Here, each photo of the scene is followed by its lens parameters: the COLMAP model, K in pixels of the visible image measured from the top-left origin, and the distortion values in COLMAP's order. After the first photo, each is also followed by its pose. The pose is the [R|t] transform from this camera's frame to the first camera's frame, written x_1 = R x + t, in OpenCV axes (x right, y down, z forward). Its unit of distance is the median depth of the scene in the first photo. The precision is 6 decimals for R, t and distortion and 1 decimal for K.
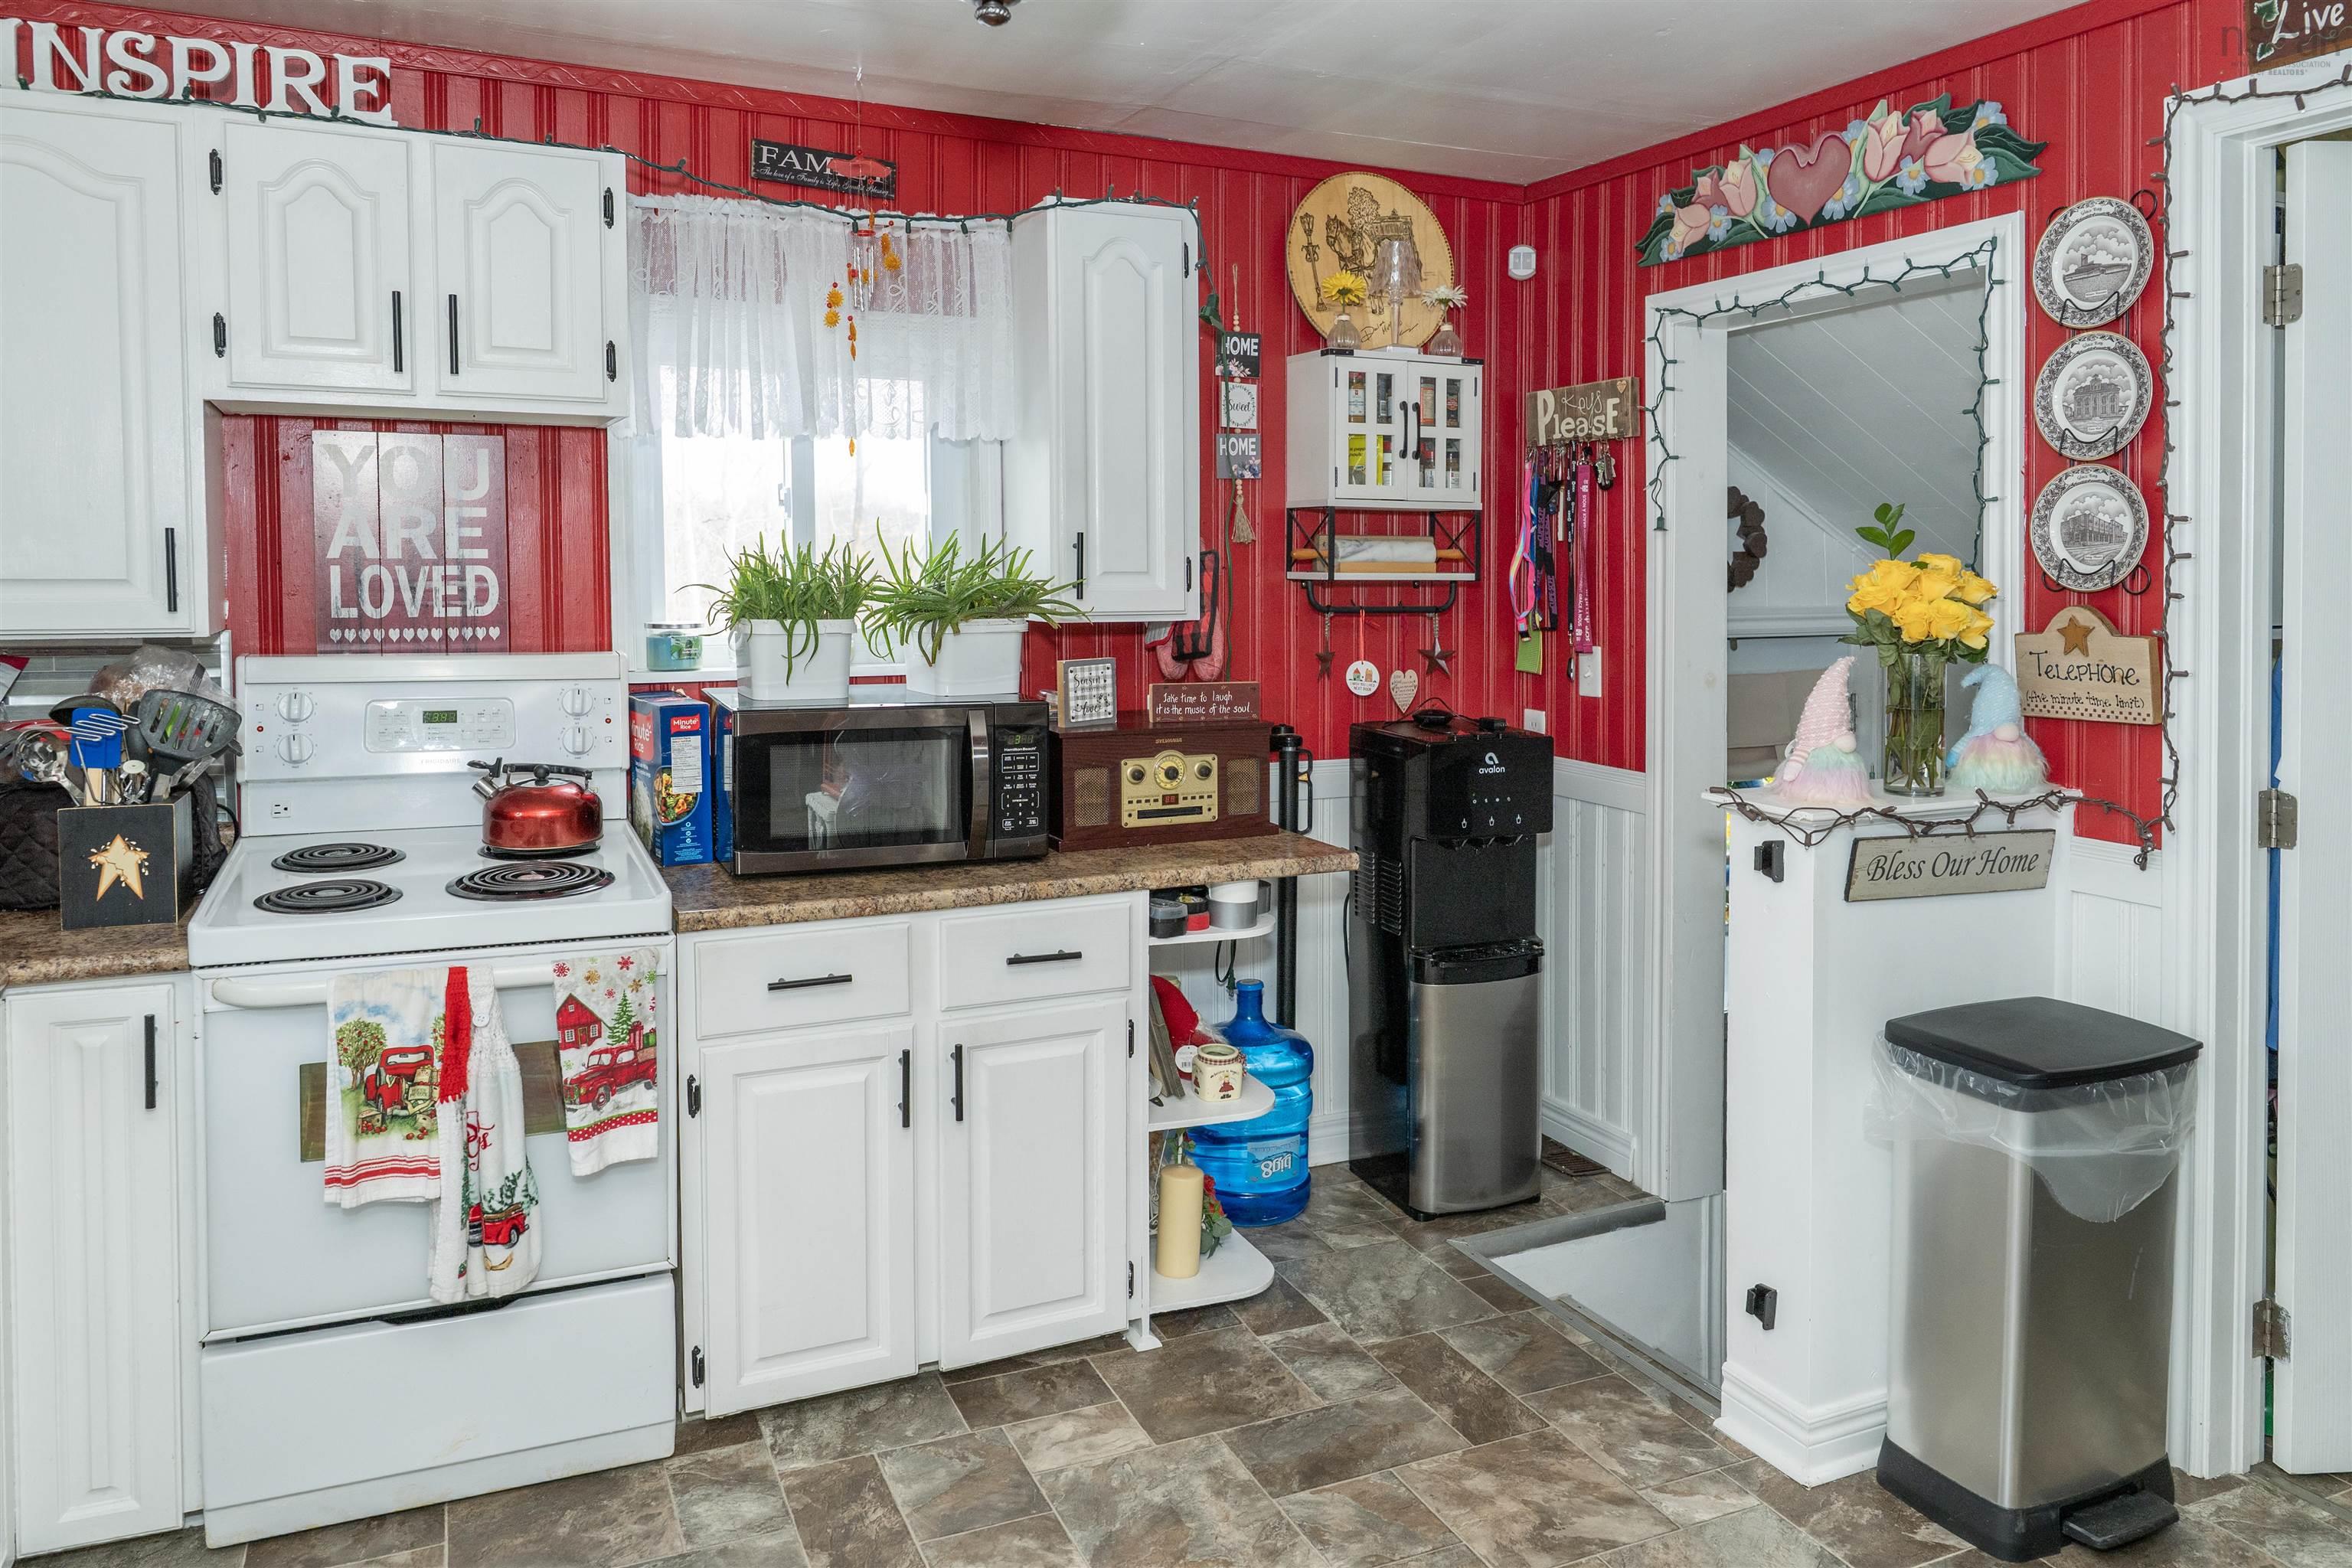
lens RADIAL K [[1575.8, 0, 1176.0], [0, 1575.8, 784.0], [0, 0, 1]] dist [0.001485, 0.000263]
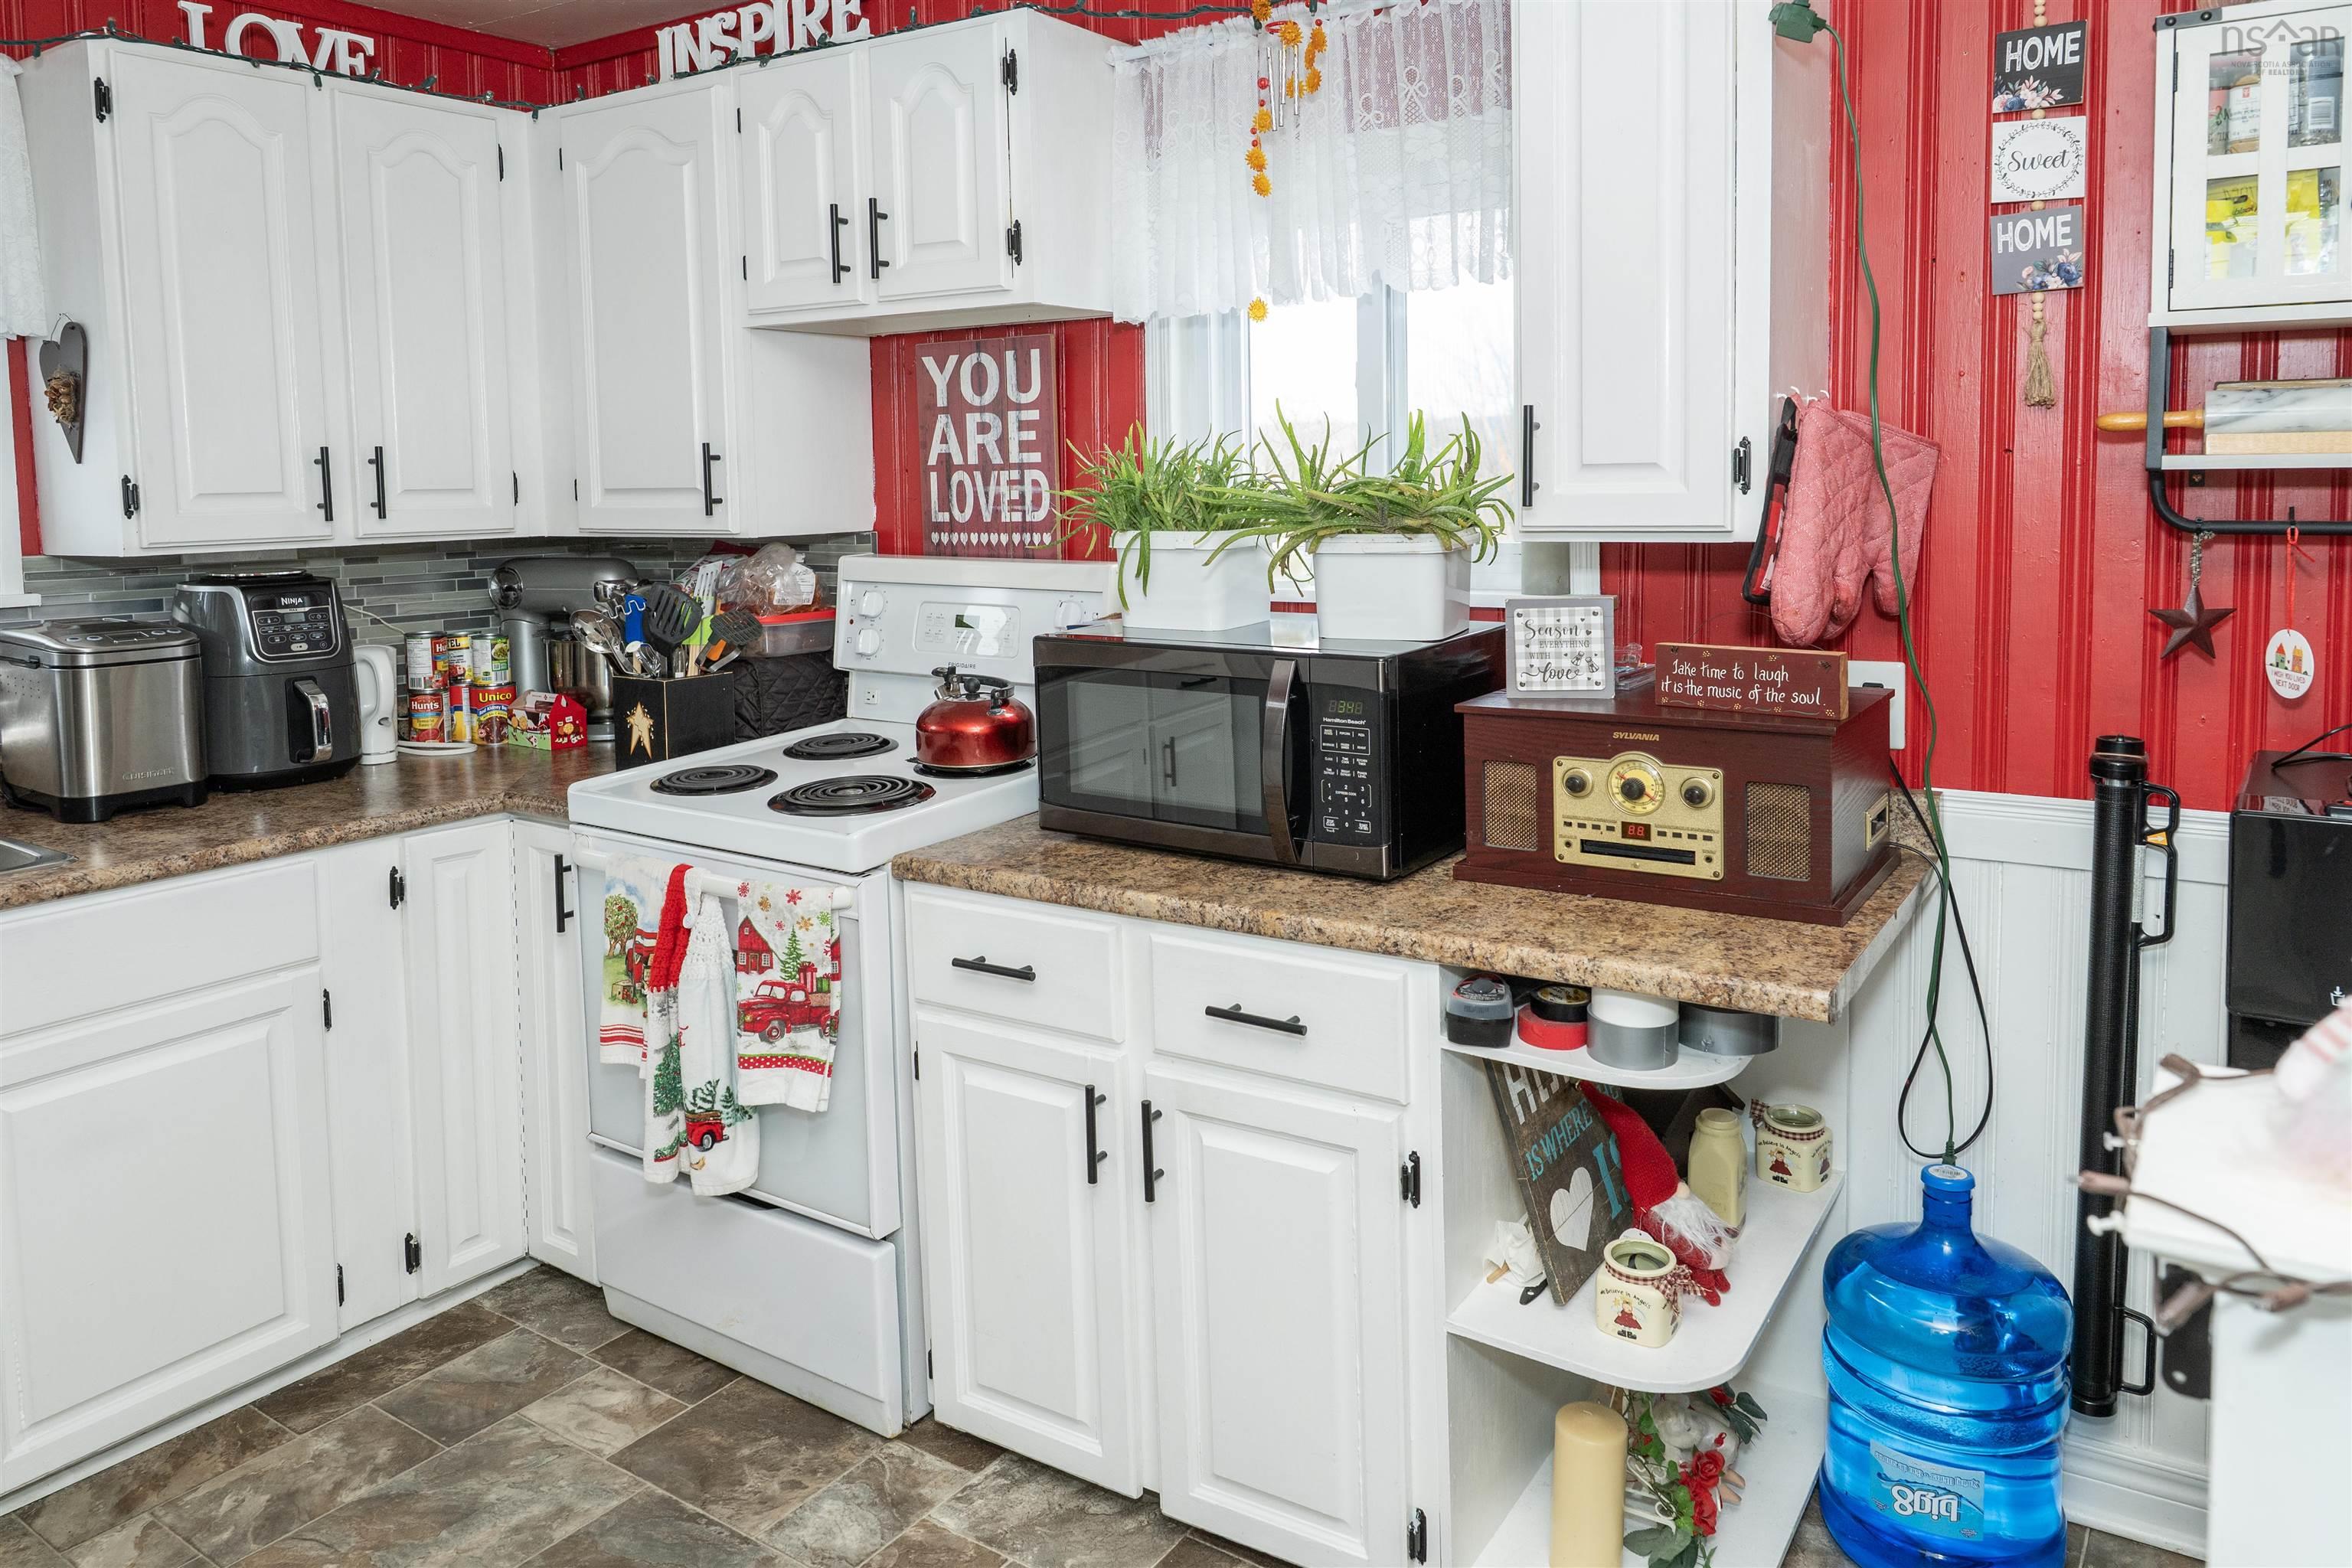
lens RADIAL K [[1608.1, 0, 1179.2], [0, 1608.1, 691.0], [0, 0, 1]] dist [-0.000310, -0.001216]
pose [[0.539599, 0.101078, -0.835833, 0.455676], [-0.096156, 0.993670, 0.058089, -0.069435], [0.836413, 0.049026, 0.545903, 0.542463]]
